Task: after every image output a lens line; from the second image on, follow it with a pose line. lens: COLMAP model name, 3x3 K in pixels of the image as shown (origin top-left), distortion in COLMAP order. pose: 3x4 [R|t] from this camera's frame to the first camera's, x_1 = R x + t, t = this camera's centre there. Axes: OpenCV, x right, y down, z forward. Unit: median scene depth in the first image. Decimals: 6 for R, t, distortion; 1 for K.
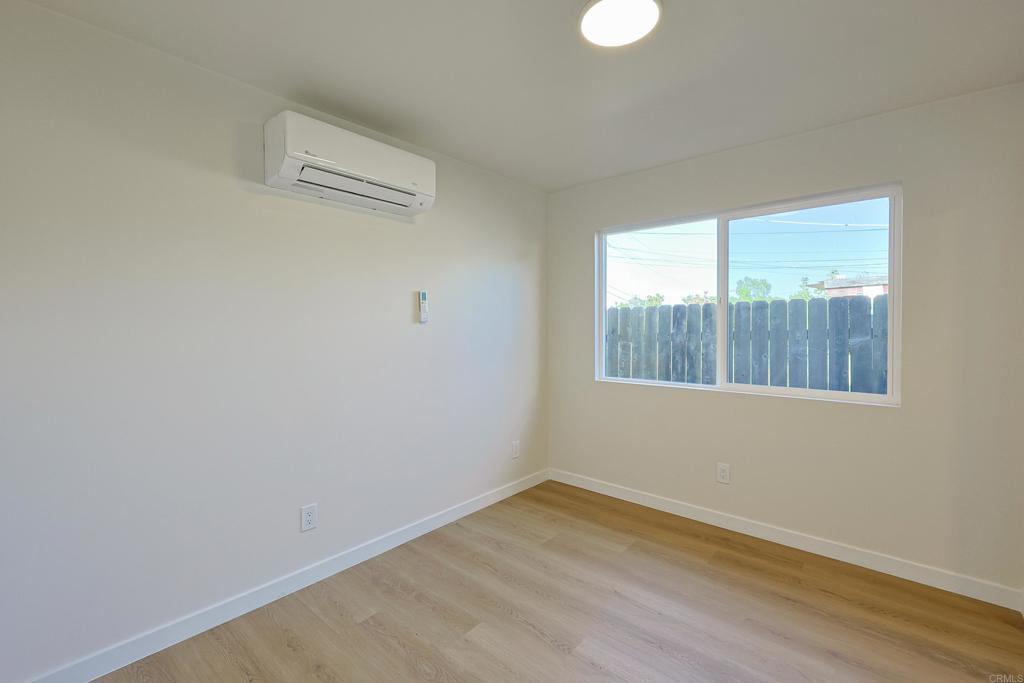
lens RADIAL K [[442.6, 0, 511.3], [0, 442.6, 326.6], [0, 0, 1]] dist [-0.000053, 0.000083]
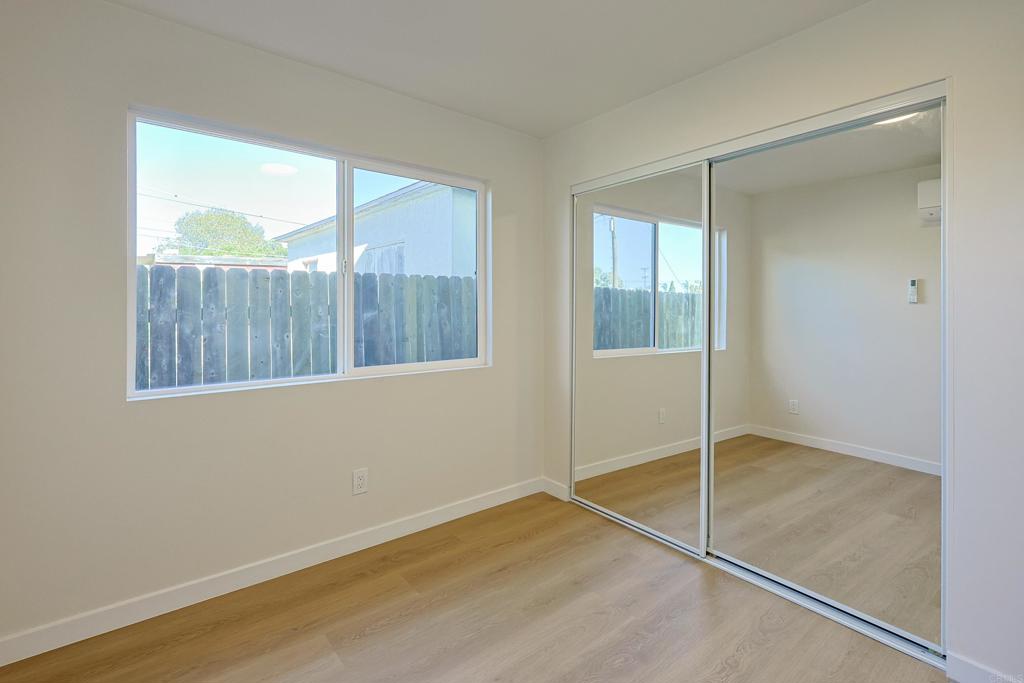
lens RADIAL K [[465.4, 0, 513.7], [0, 465.4, 306.2], [0, 0, 1]] dist [0.000850, -0.000066]
pose [[0.183951, 0.004682, 0.982924, -0.216614], [-0.004890, 0.999981, -0.003849, 0.011534], [-0.982923, -0.004098, 0.183970, 0.413474]]
